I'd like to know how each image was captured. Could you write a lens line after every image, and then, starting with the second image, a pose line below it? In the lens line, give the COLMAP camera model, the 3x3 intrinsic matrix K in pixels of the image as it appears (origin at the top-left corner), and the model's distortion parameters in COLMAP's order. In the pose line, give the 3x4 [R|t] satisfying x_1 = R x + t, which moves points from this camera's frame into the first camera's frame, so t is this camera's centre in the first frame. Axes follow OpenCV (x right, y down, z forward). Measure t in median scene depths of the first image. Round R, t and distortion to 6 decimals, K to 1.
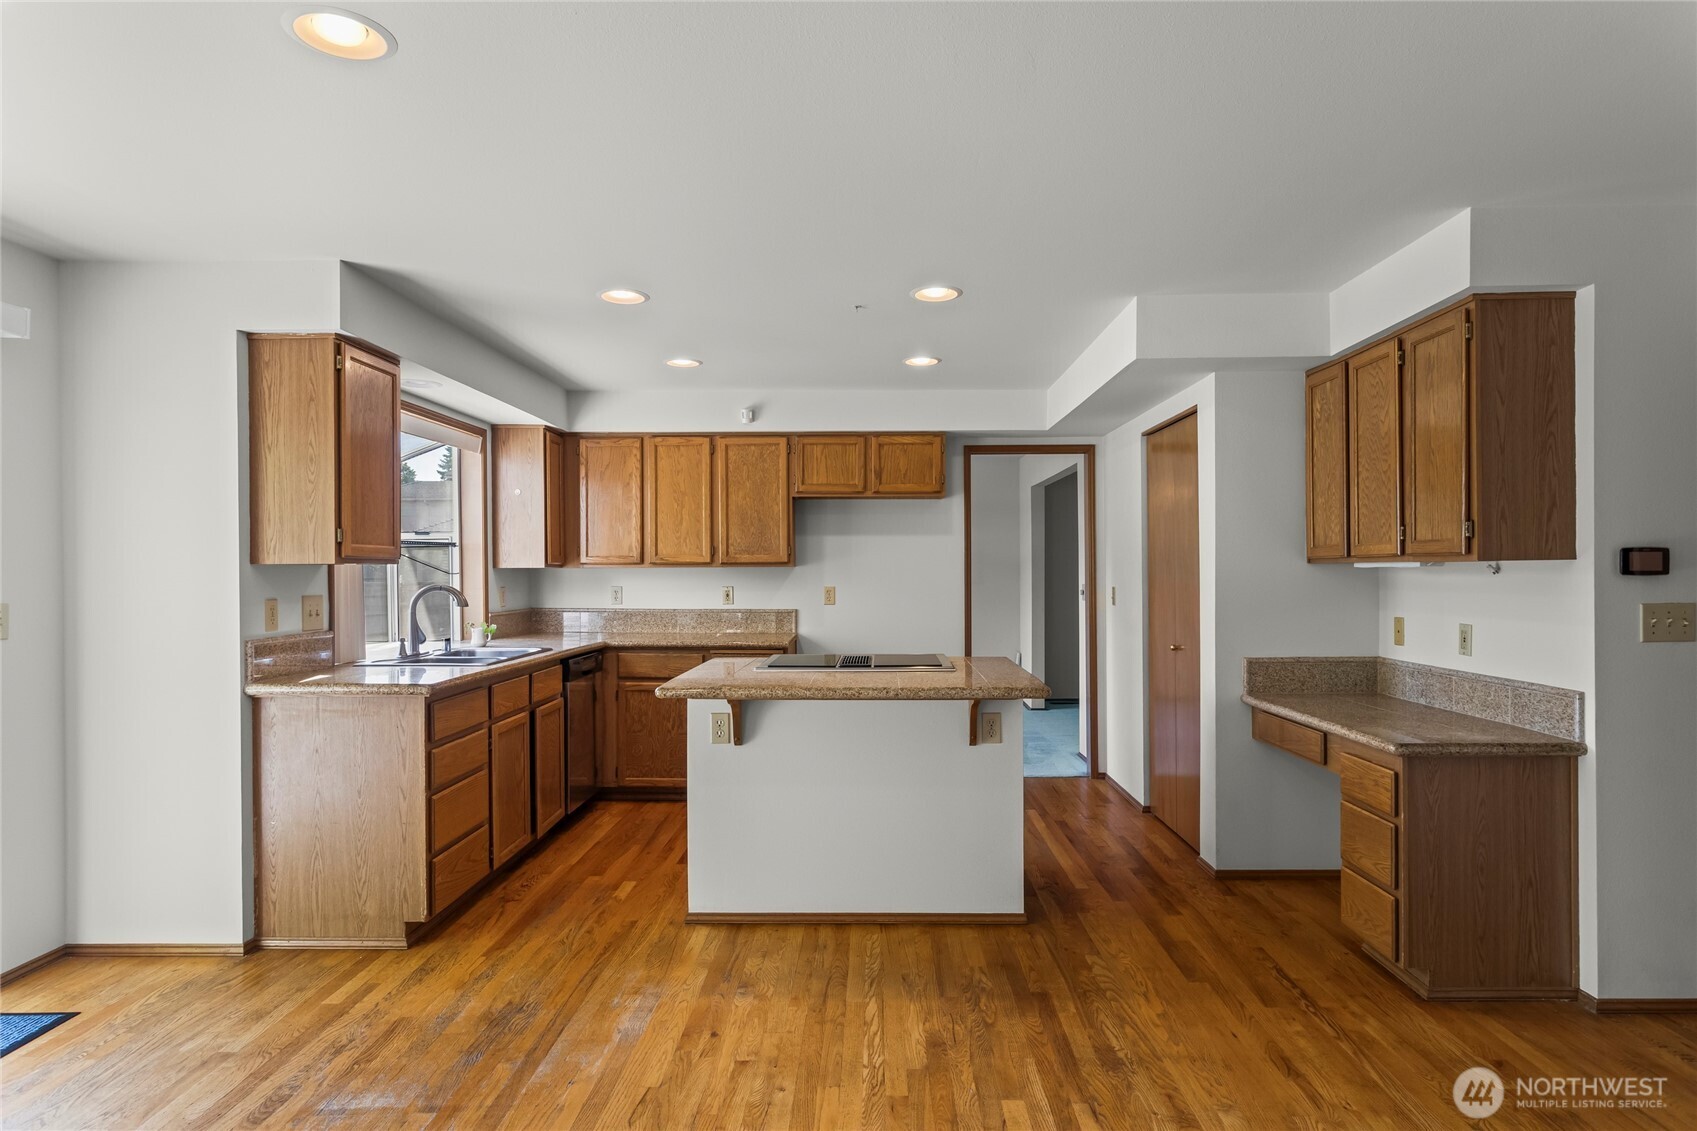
lens RADIAL K [[995.1, 0, 873.1], [0, 995.1, 574.1], [0, 0, 1]] dist [0.004349, 0.006256]
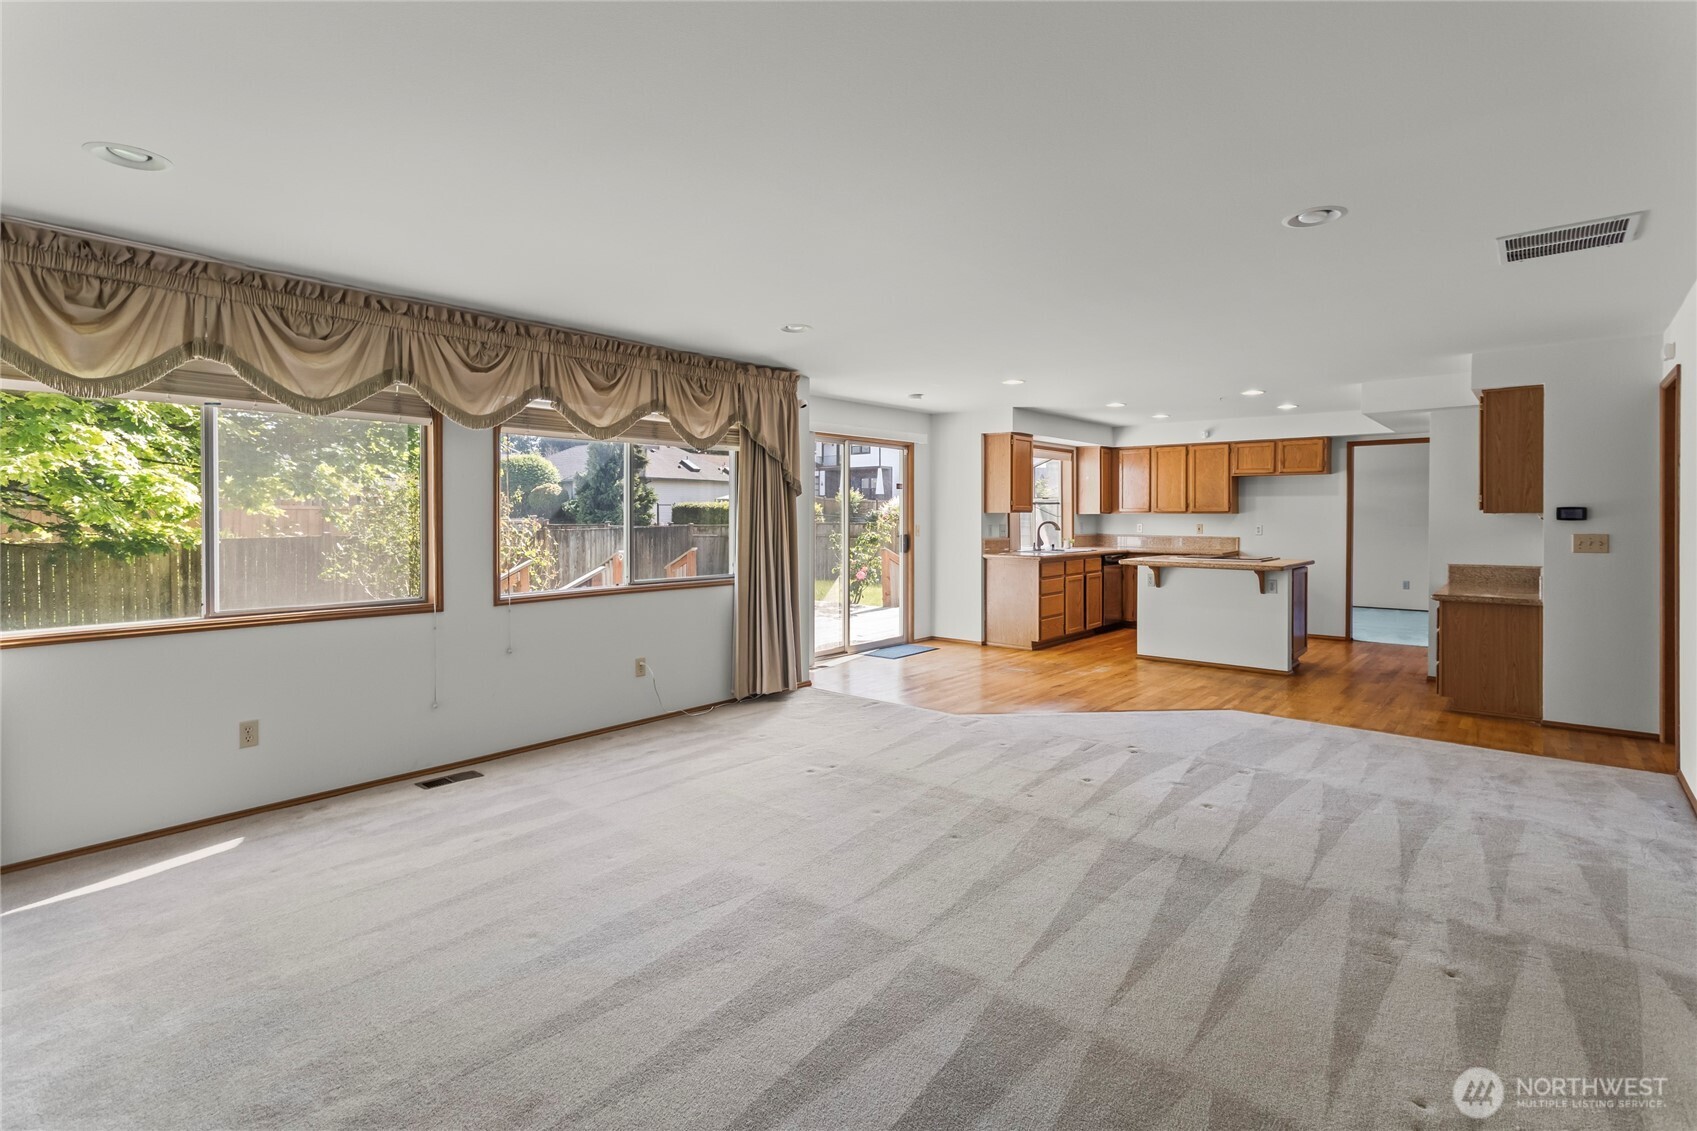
lens RADIAL K [[823.5, 0, 852.4], [0, 823.5, 520.4], [0, 0, 1]] dist [0.007528, 0.003571]
pose [[0.774678, 0.008650, -0.632297, 0.361791], [-0.006520, 0.999963, 0.005692, 0.000481], [0.632323, -0.000286, 0.774705, -0.669090]]
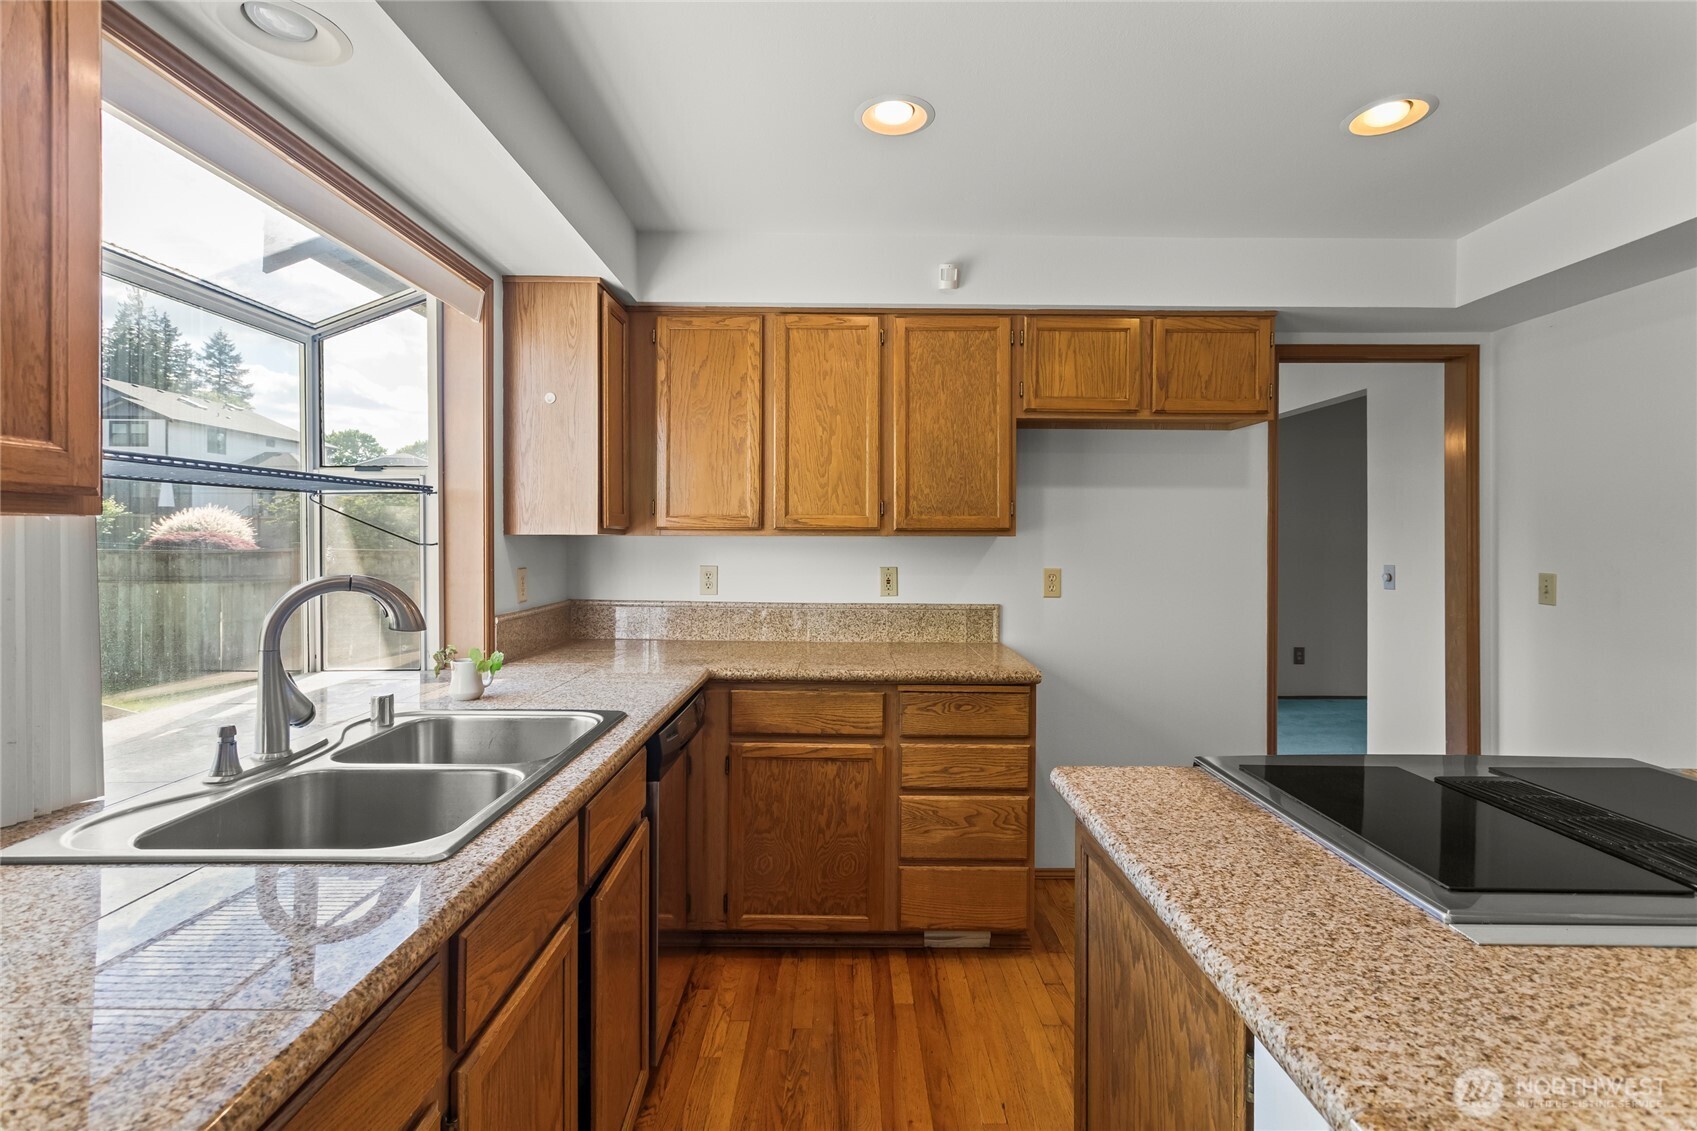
lens RADIAL K [[823.5, 0, 864.3], [0, 823.5, 538.3], [0, 0, 1]] dist [0.007528, 0.003571]
pose [[0.999599, 0.008300, 0.027085, -0.194603], [-0.008146, 0.999950, -0.005807, -0.002892], [-0.027132, 0.005584, 0.999616, 0.538835]]
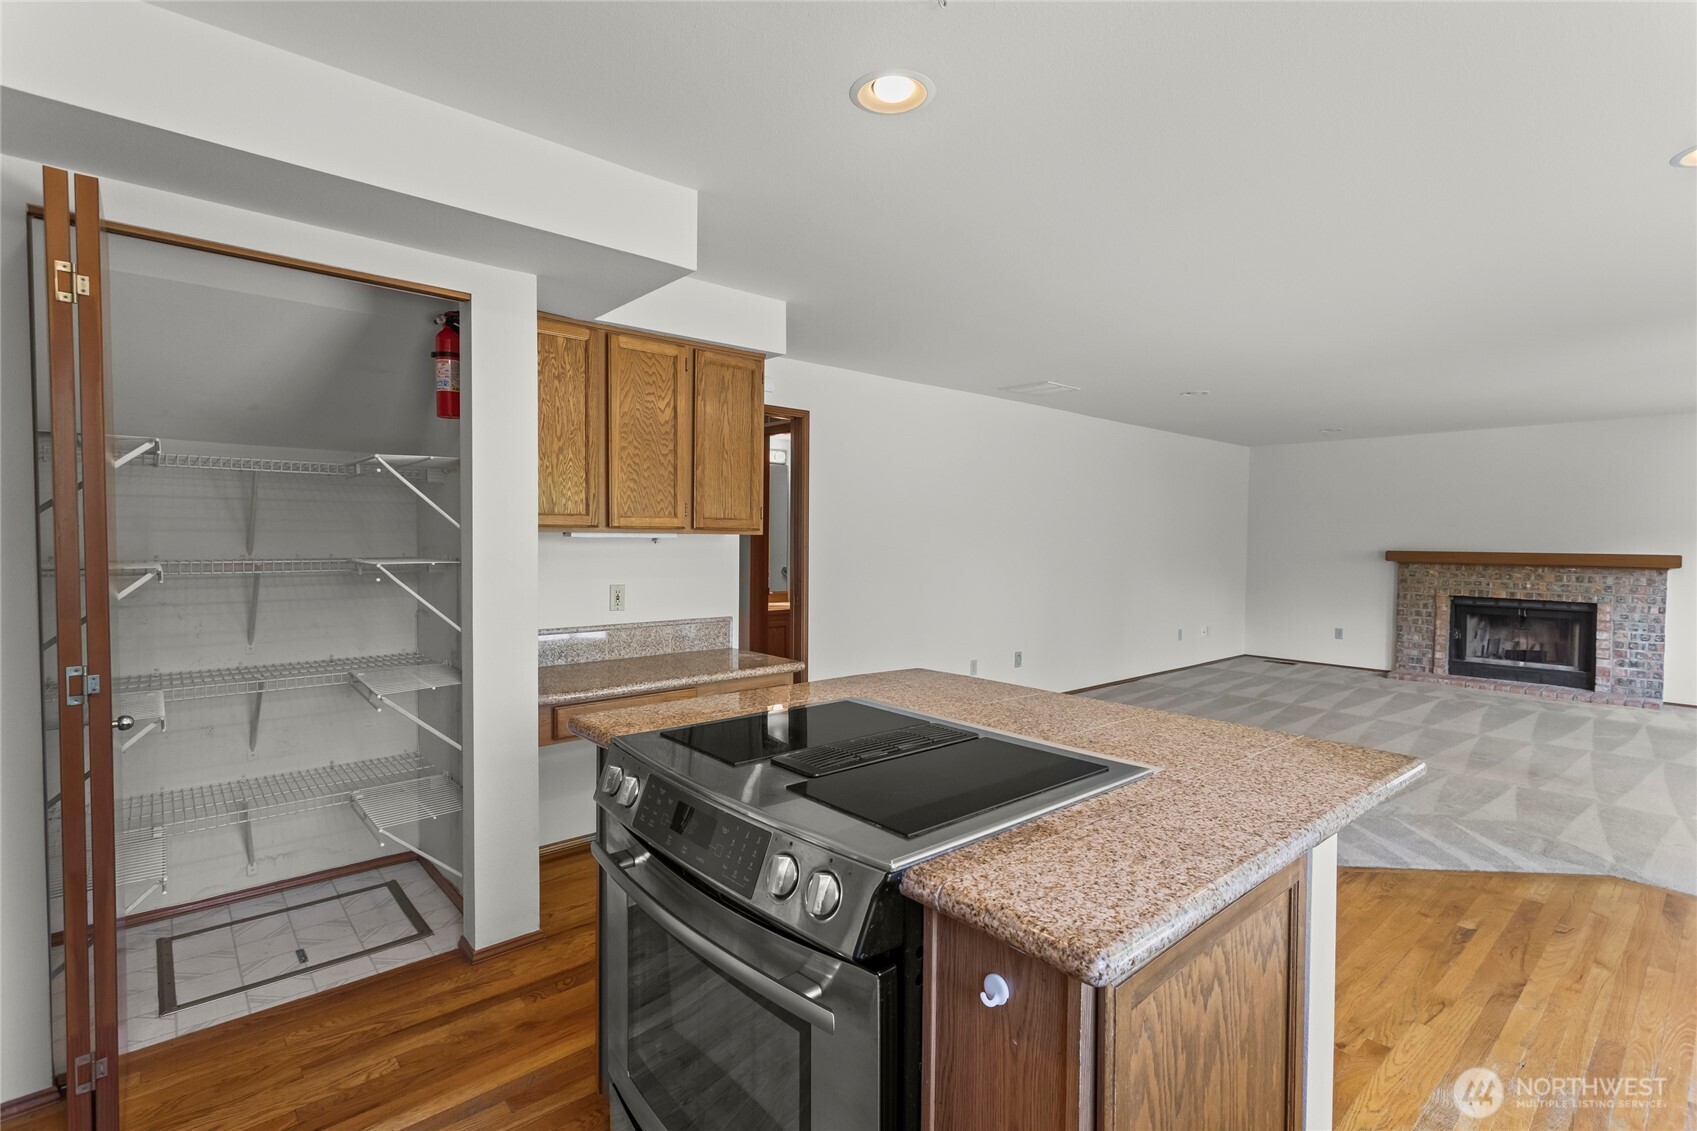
lens RADIAL K [[823.5, 0, 832.2], [0, 823.5, 569.1], [0, 0, 1]] dist [0.007528, 0.003571]
pose [[-0.674335, -0.030204, 0.737807, -0.199452], [-0.004350, 0.999308, 0.036934, -0.004432], [-0.738412, 0.021697, -0.674000, 0.936581]]
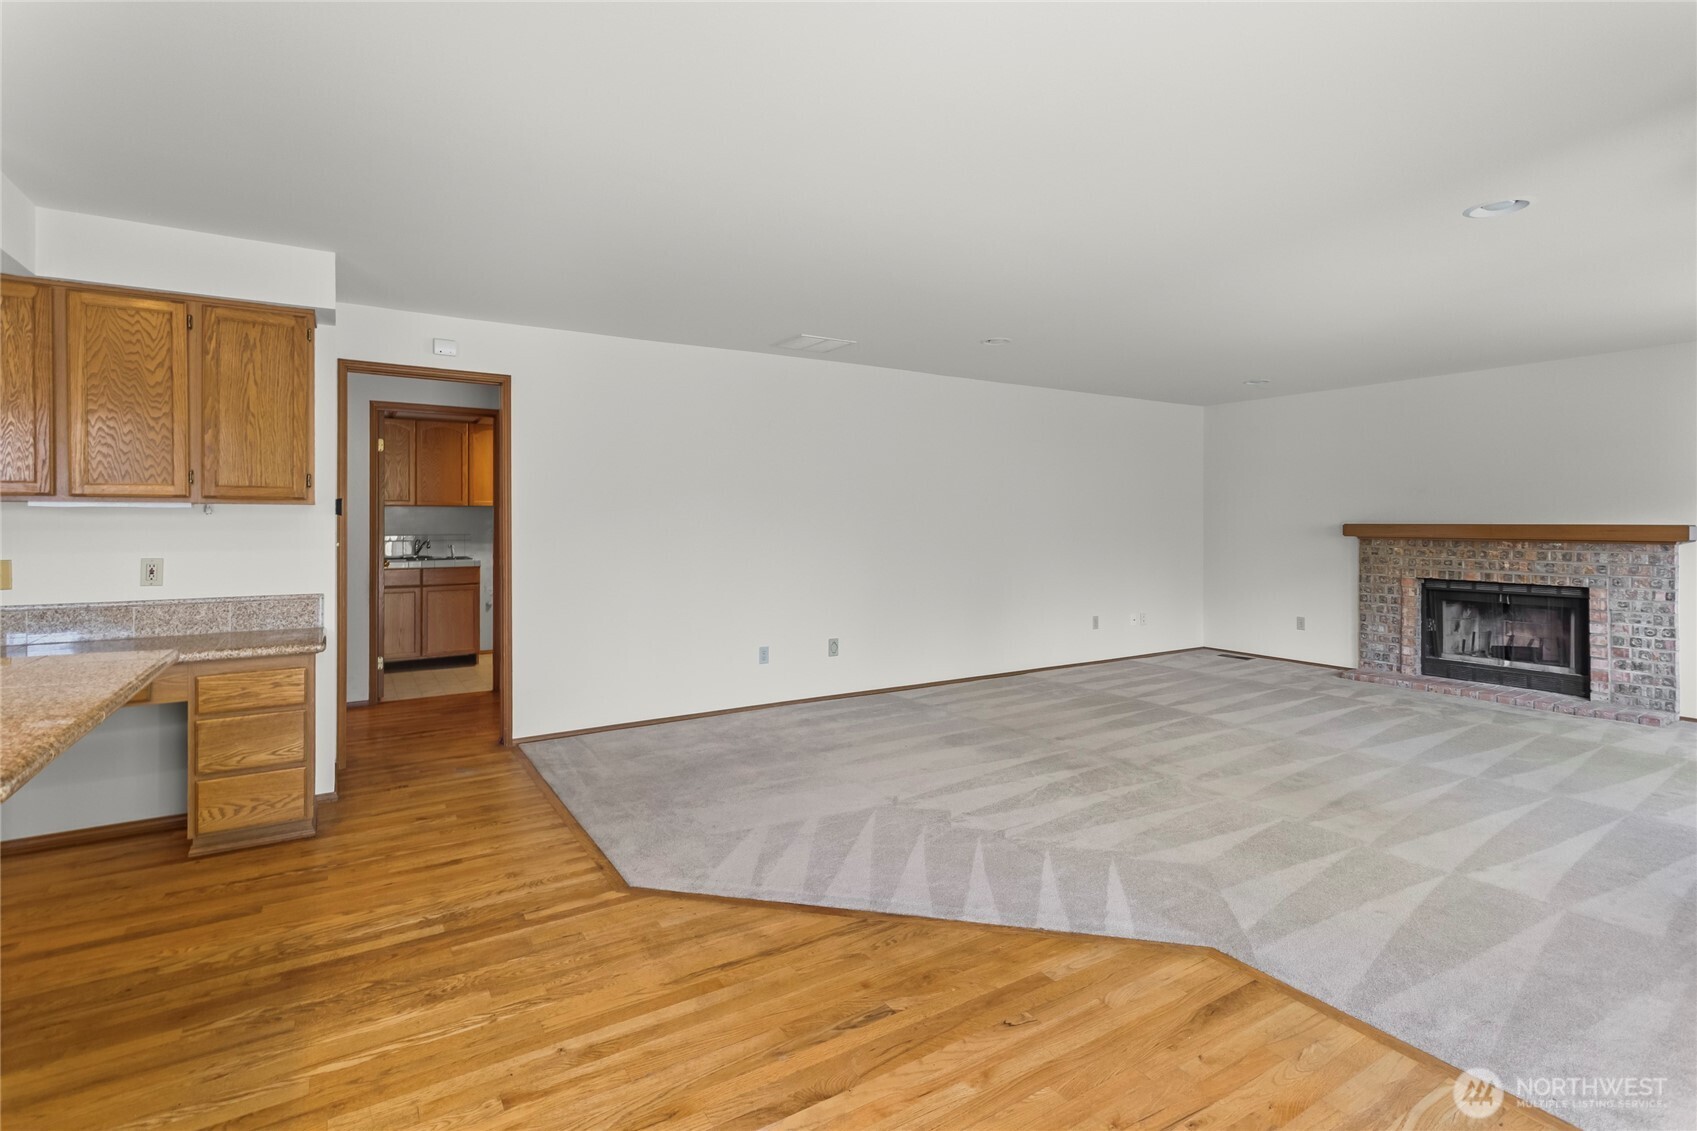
lens RADIAL K [[823.5, 0, 837.6], [0, 823.5, 536.8], [0, 0, 1]] dist [0.007528, 0.003571]
pose [[-0.536280, -0.008151, 0.844001, -0.397293], [0.004979, 0.999905, 0.012821, 0.010860], [-0.844026, 0.011078, -0.536188, 0.535359]]
